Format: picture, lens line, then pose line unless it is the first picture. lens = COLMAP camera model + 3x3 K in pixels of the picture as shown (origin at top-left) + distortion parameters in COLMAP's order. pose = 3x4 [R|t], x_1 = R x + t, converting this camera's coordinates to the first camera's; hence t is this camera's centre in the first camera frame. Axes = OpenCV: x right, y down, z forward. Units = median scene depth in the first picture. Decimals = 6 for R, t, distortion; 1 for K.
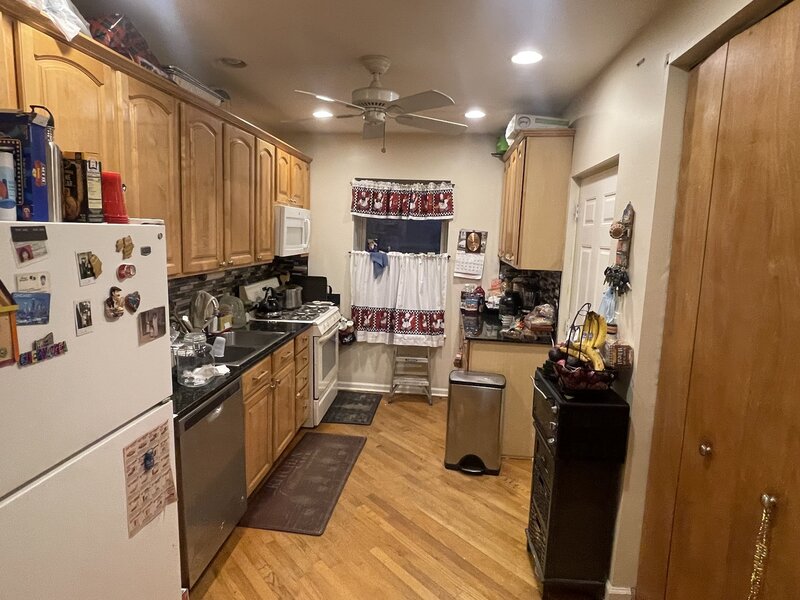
lens RADIAL K [[472.7, 0, 402.2], [0, 472.7, 296.6], [0, 0, 1]] dist [0.005128, -0.004409]
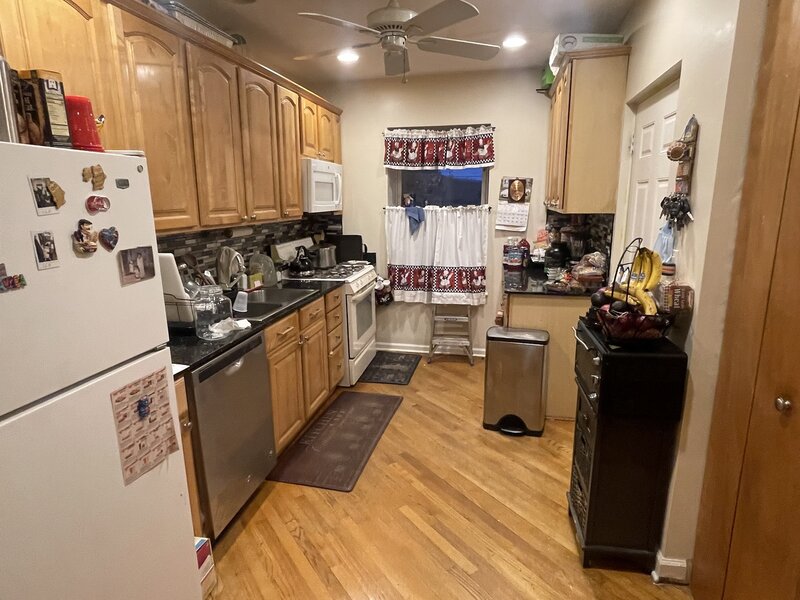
lens RADIAL K [[472.7, 0, 396.8], [0, 472.7, 301.2], [0, 0, 1]] dist [0.005128, -0.004409]
pose [[0.991947, -0.018620, -0.125280, 0.052544], [0.028013, 0.996892, 0.073636, 0.042132], [0.123519, -0.076552, 0.989385, 0.075086]]
